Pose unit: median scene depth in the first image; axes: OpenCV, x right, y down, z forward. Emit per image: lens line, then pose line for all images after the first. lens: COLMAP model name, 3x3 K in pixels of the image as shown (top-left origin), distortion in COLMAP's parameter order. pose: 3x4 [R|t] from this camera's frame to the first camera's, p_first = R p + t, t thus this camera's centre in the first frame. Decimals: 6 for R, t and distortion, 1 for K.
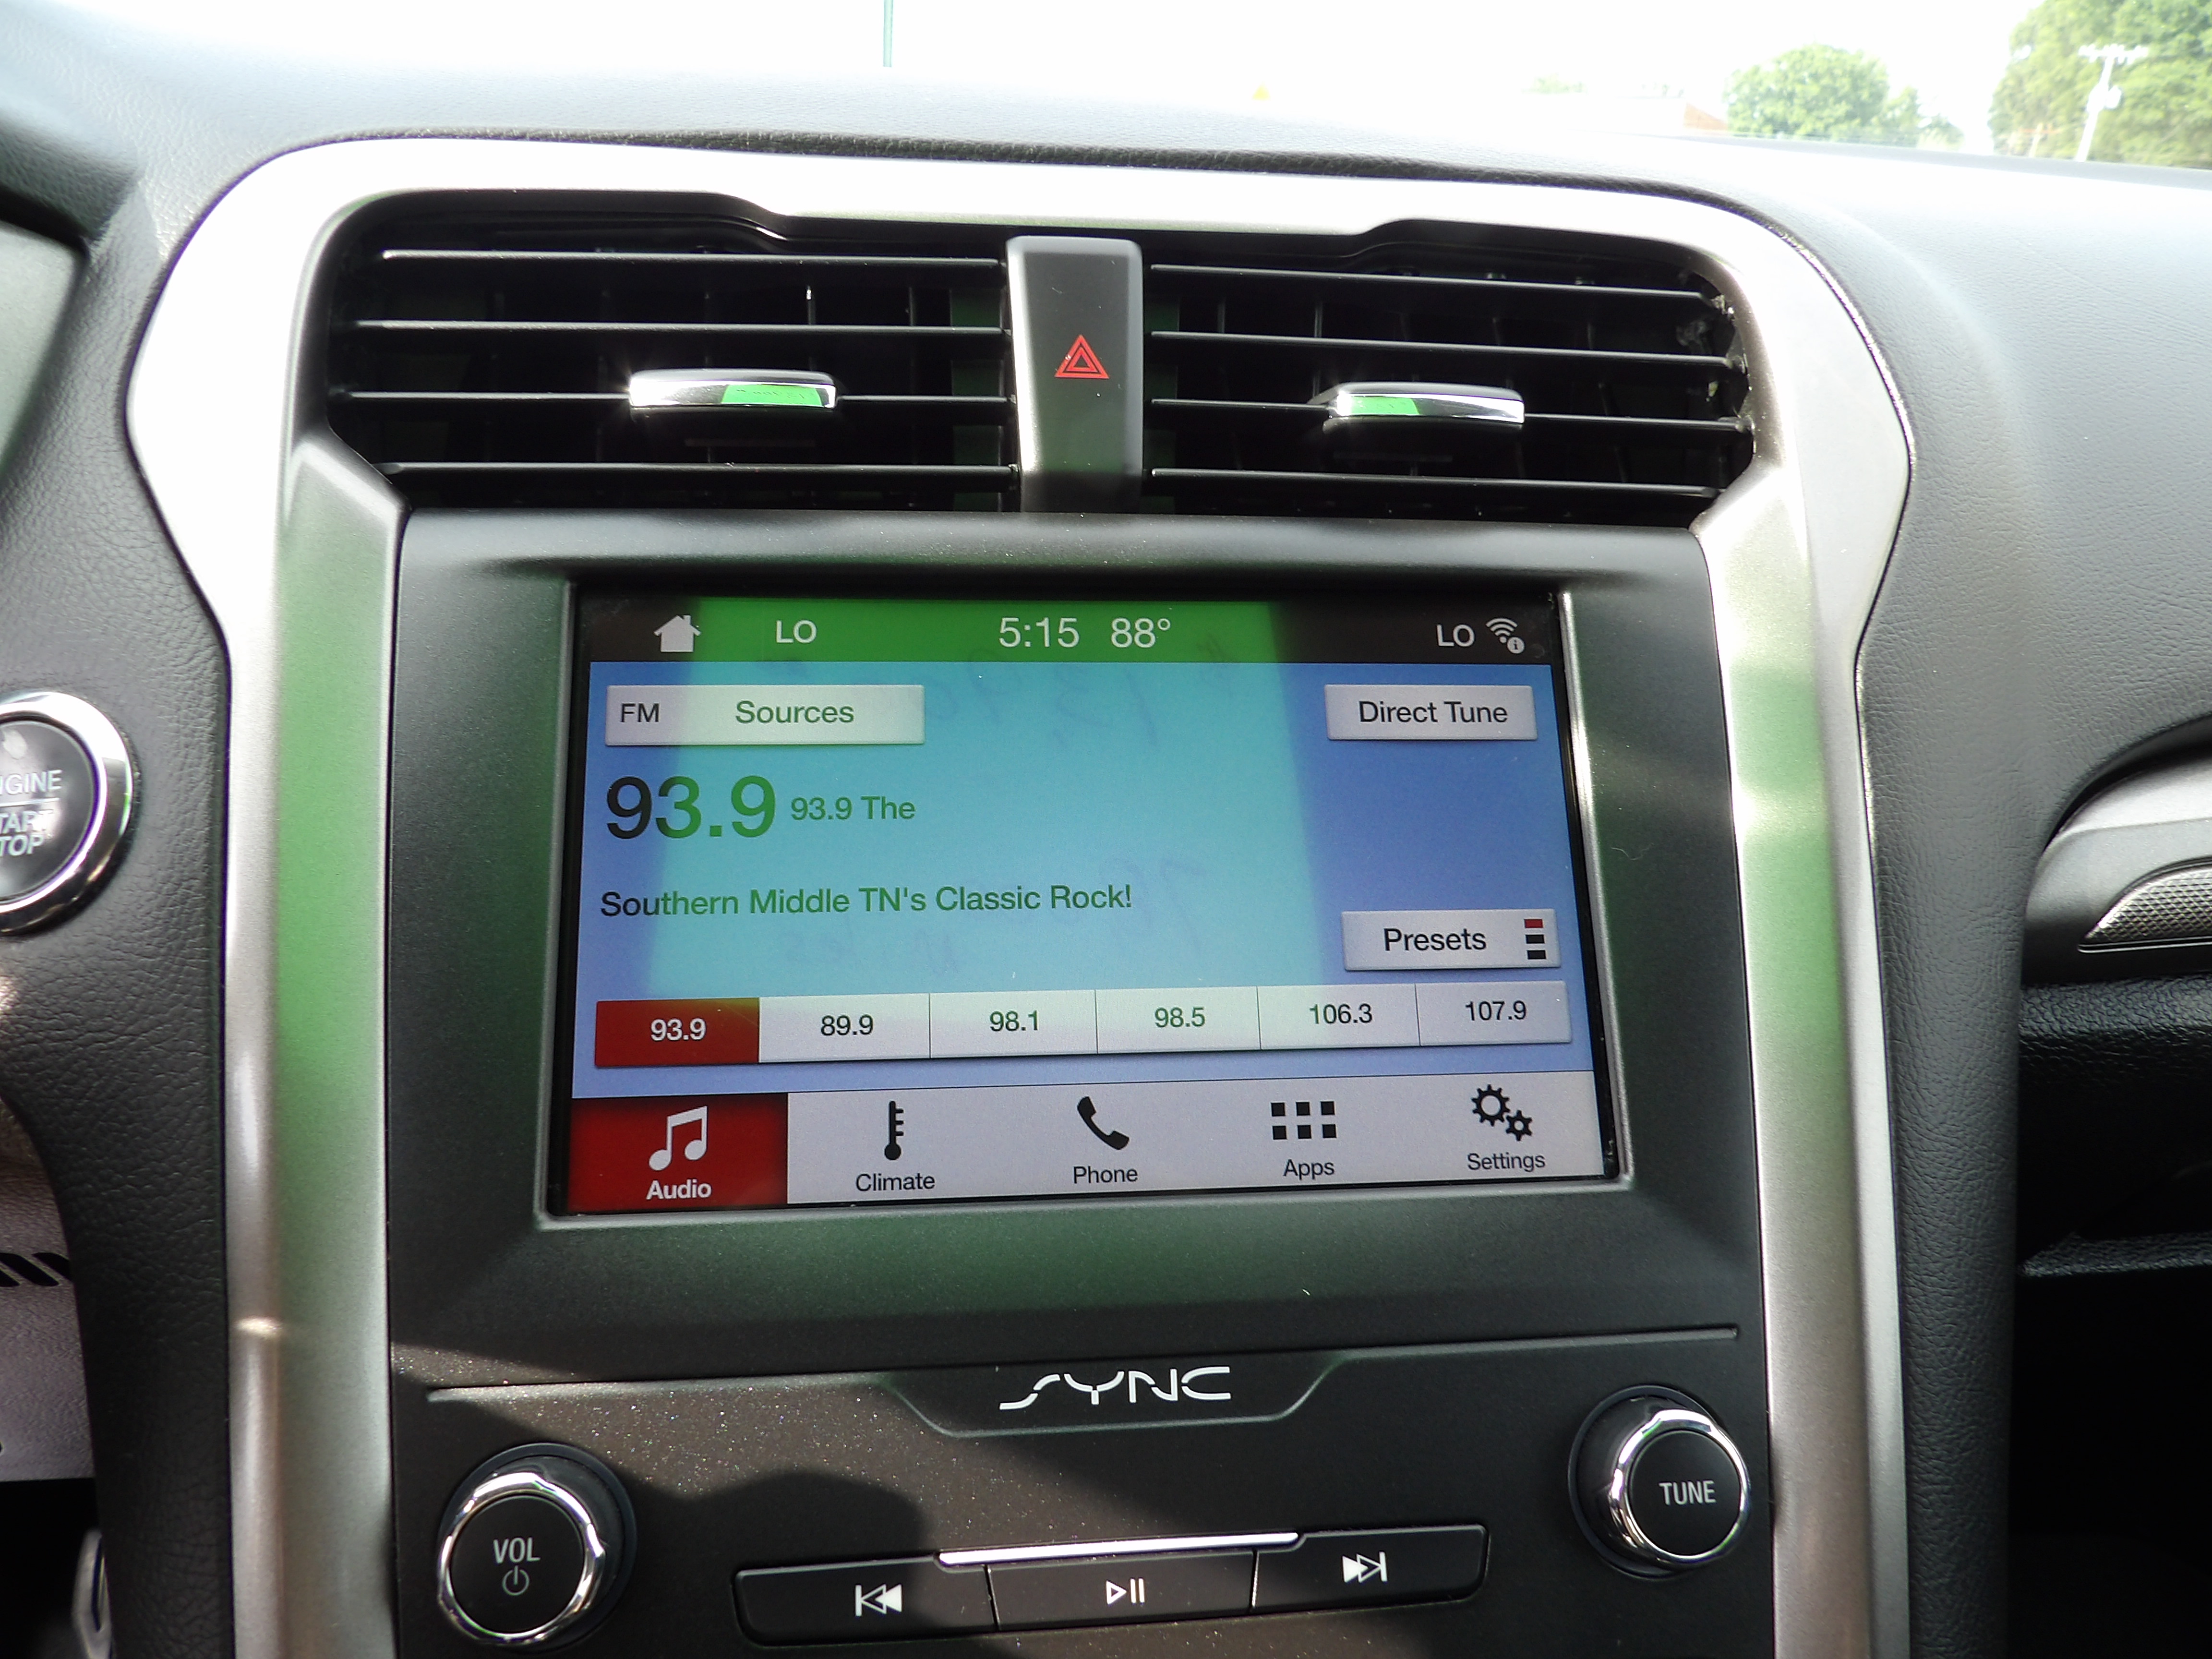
lens RADIAL K [[1602.4, 0, 1106.0], [0, 1602.4, 829.5], [0, 0, 1]] dist [-0.021195, 0.028075]
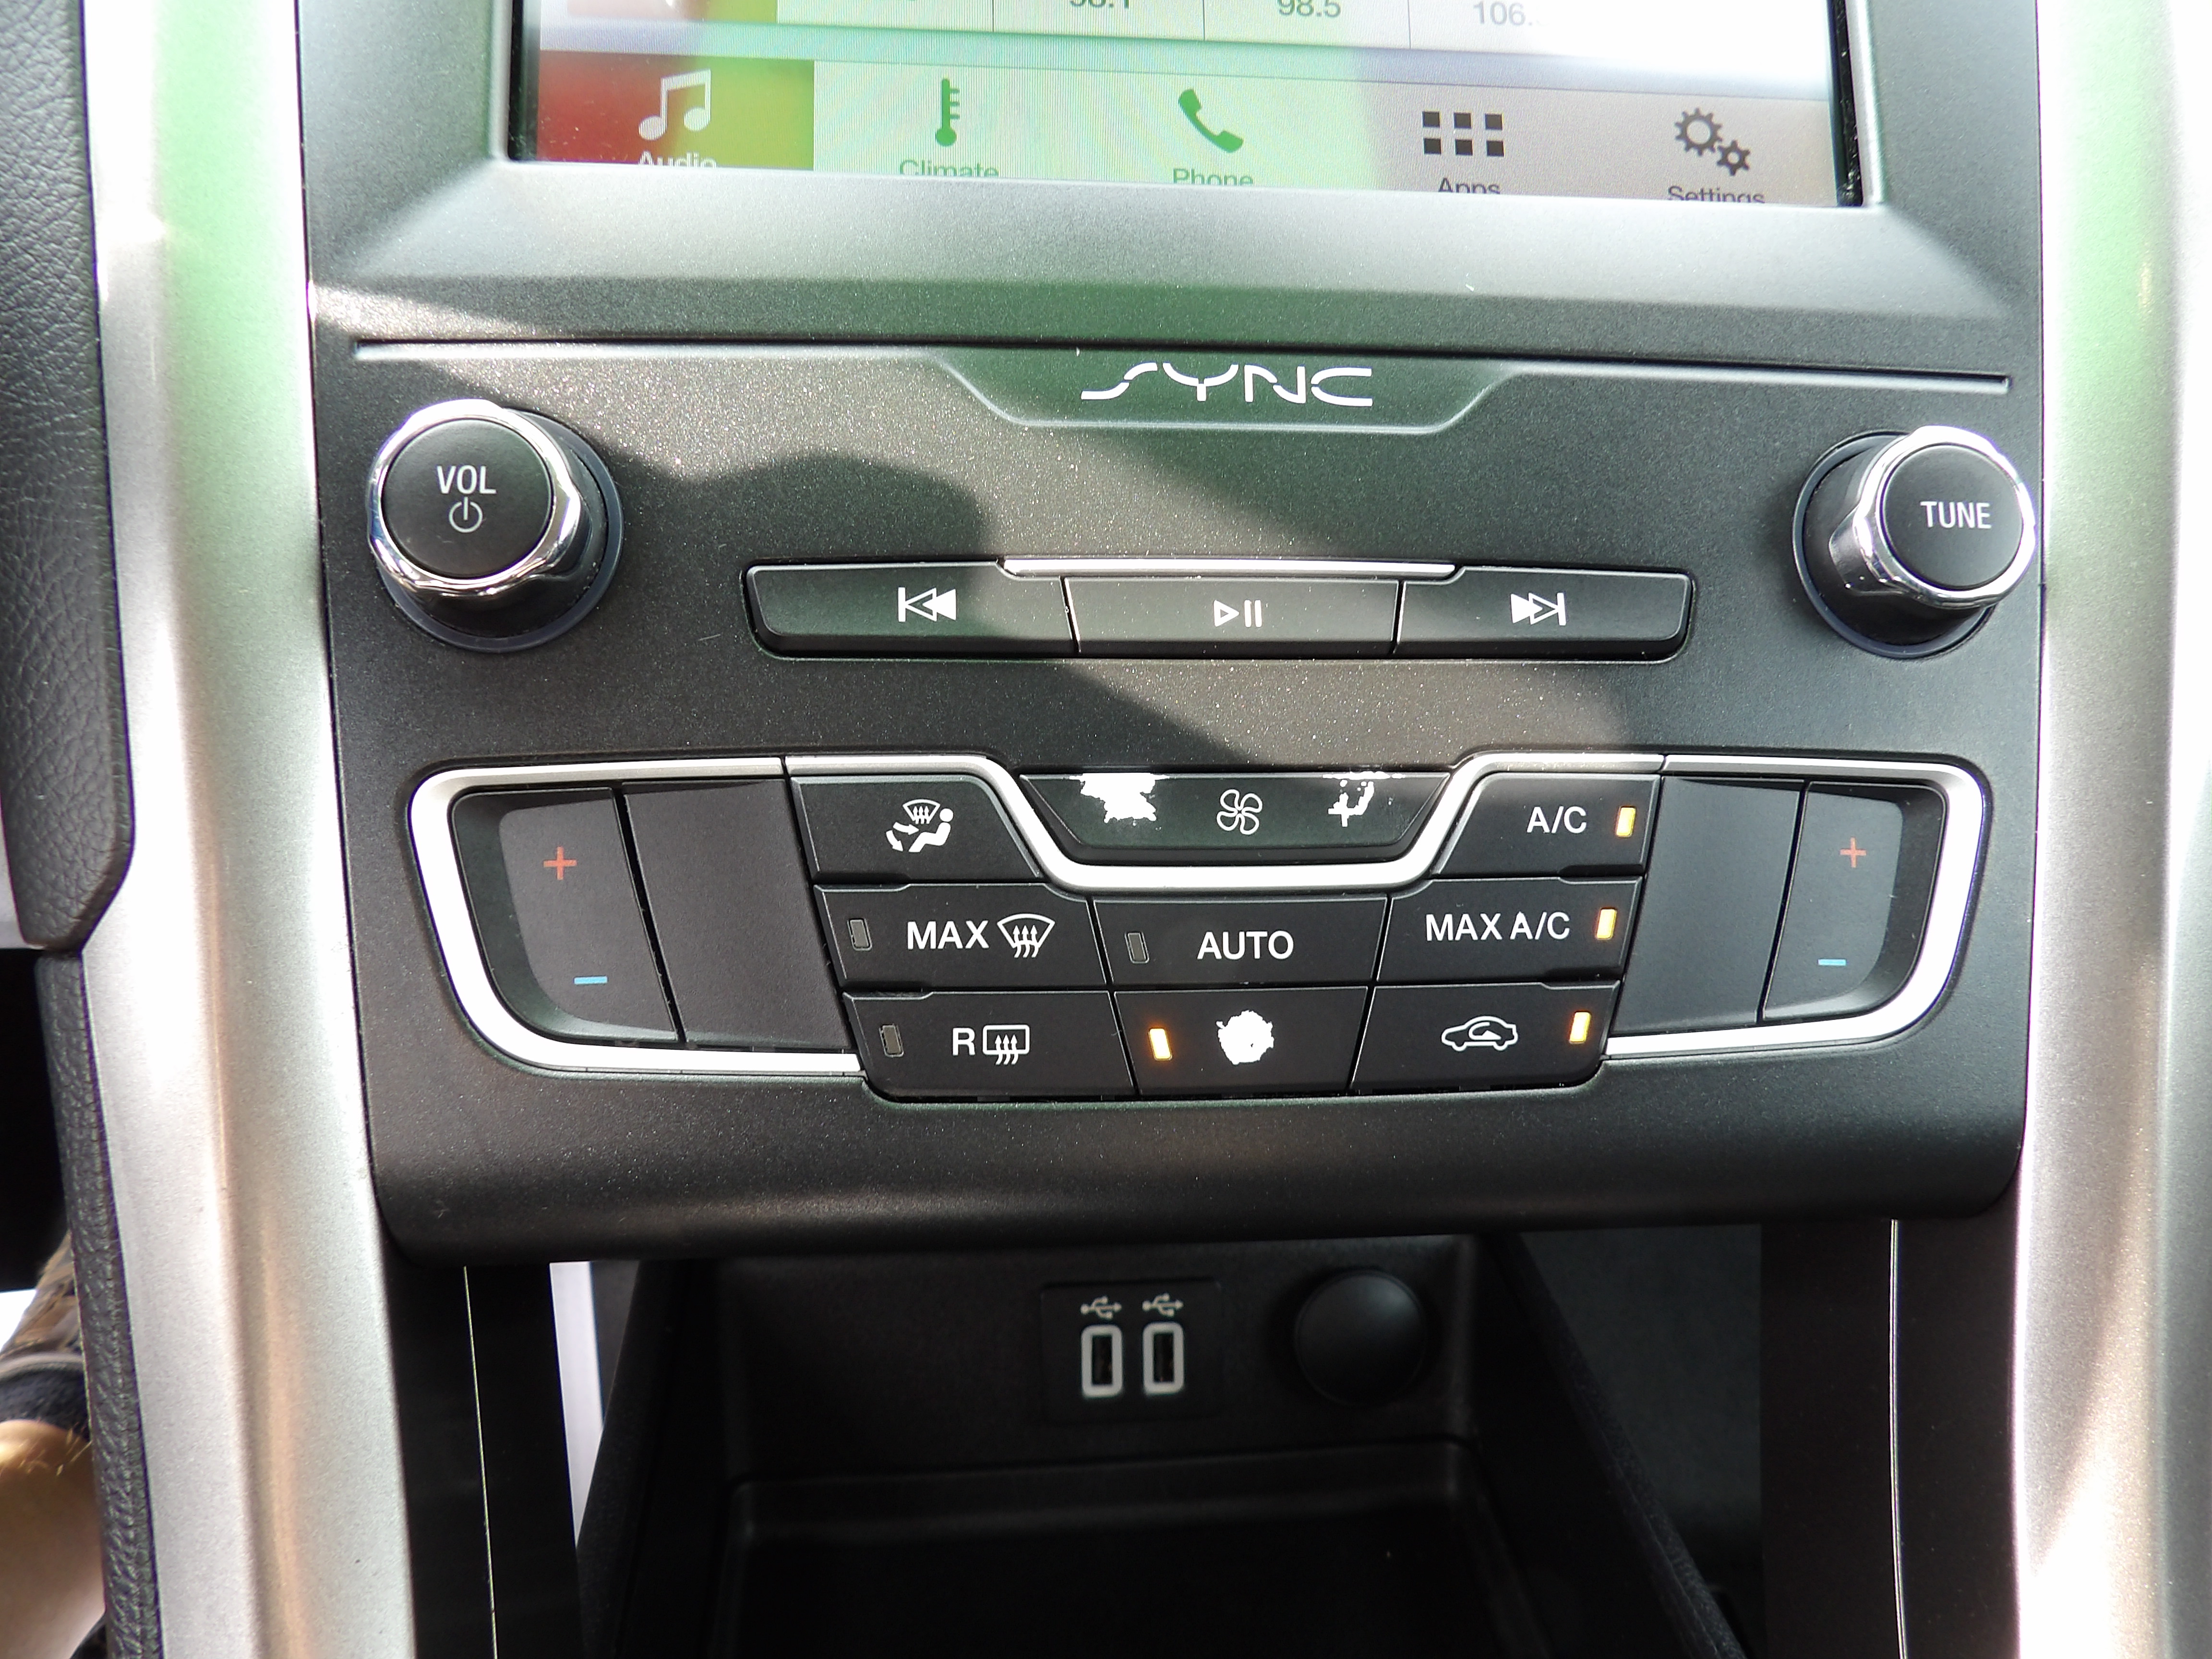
lens RADIAL K [[1602.4, 0, 1106.0], [0, 1602.4, 829.5], [0, 0, 1]] dist [-0.021195, 0.028075]
pose [[0.999664, 0.017095, -0.019477, -0.034604], [-0.014998, 0.994554, 0.103140, 0.484487], [0.021134, -0.102813, 0.994476, 0.191407]]
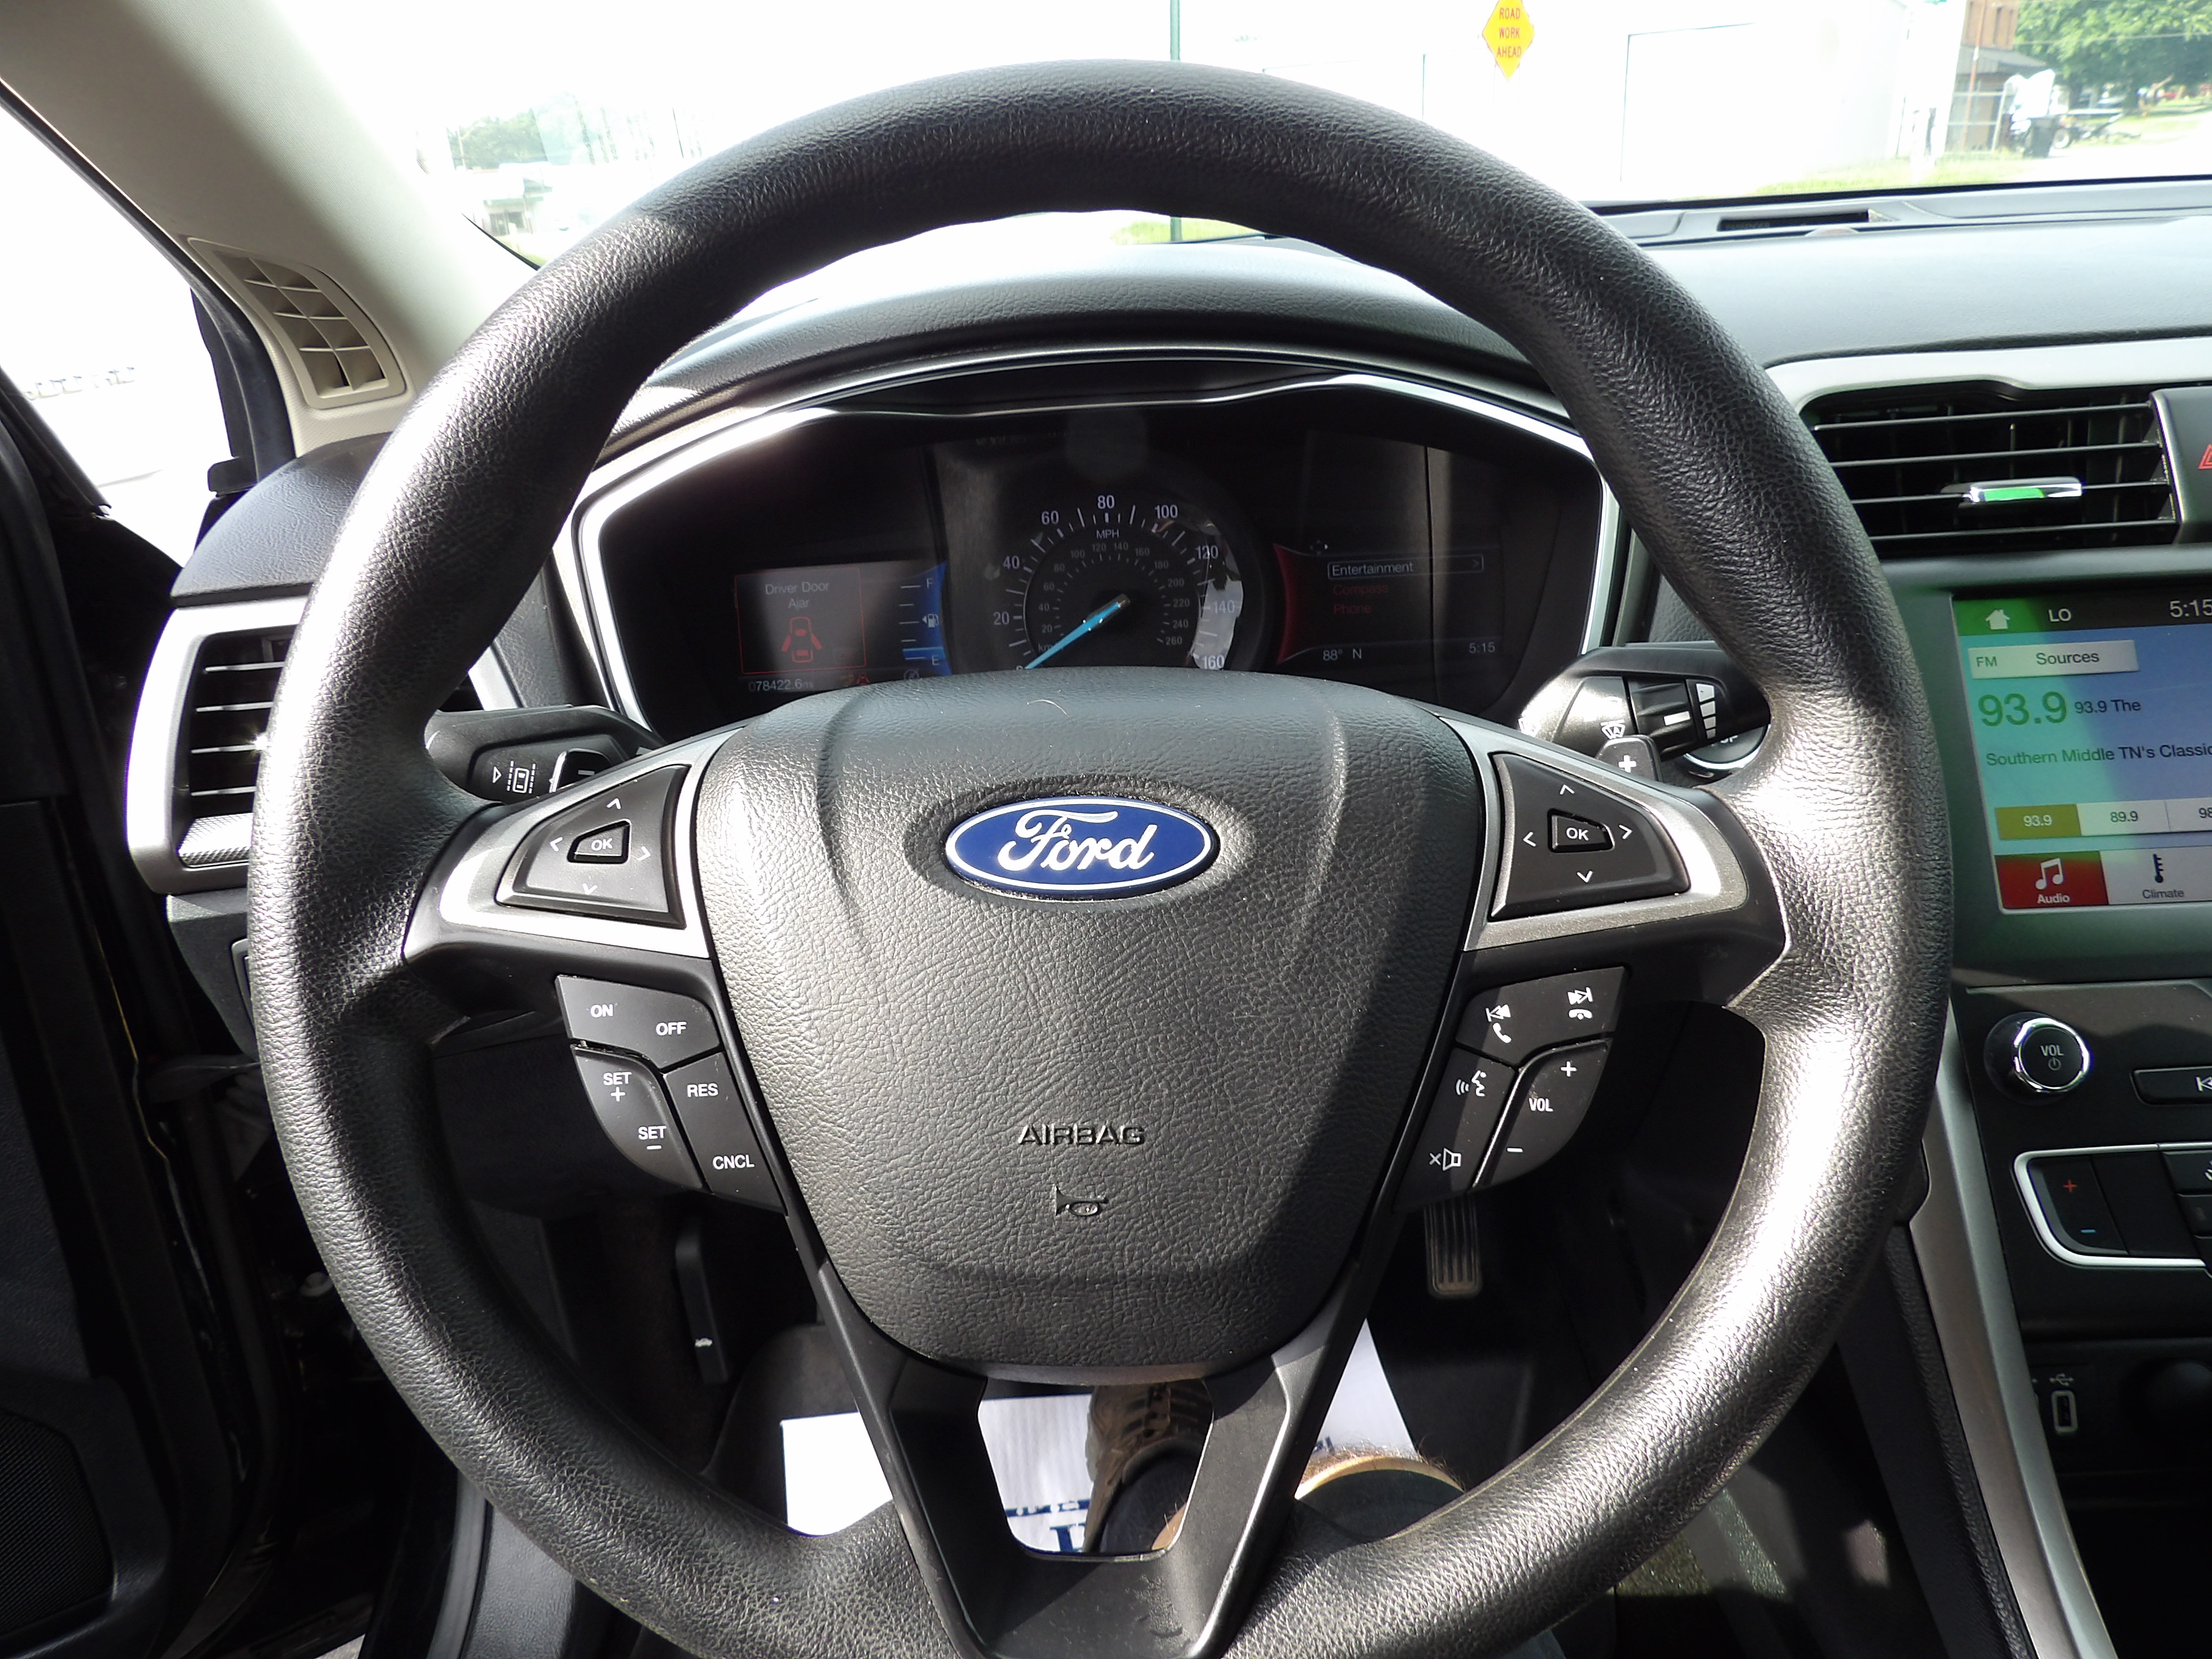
lens RADIAL K [[1602.4, 0, 1106.0], [0, 1602.4, 829.5], [0, 0, 1]] dist [-0.021195, 0.028075]
pose [[0.986812, -0.031607, -0.158754, -1.155527], [0.036657, 0.998908, 0.028982, 0.038670], [0.157664, -0.034419, 0.986893, -1.195733]]
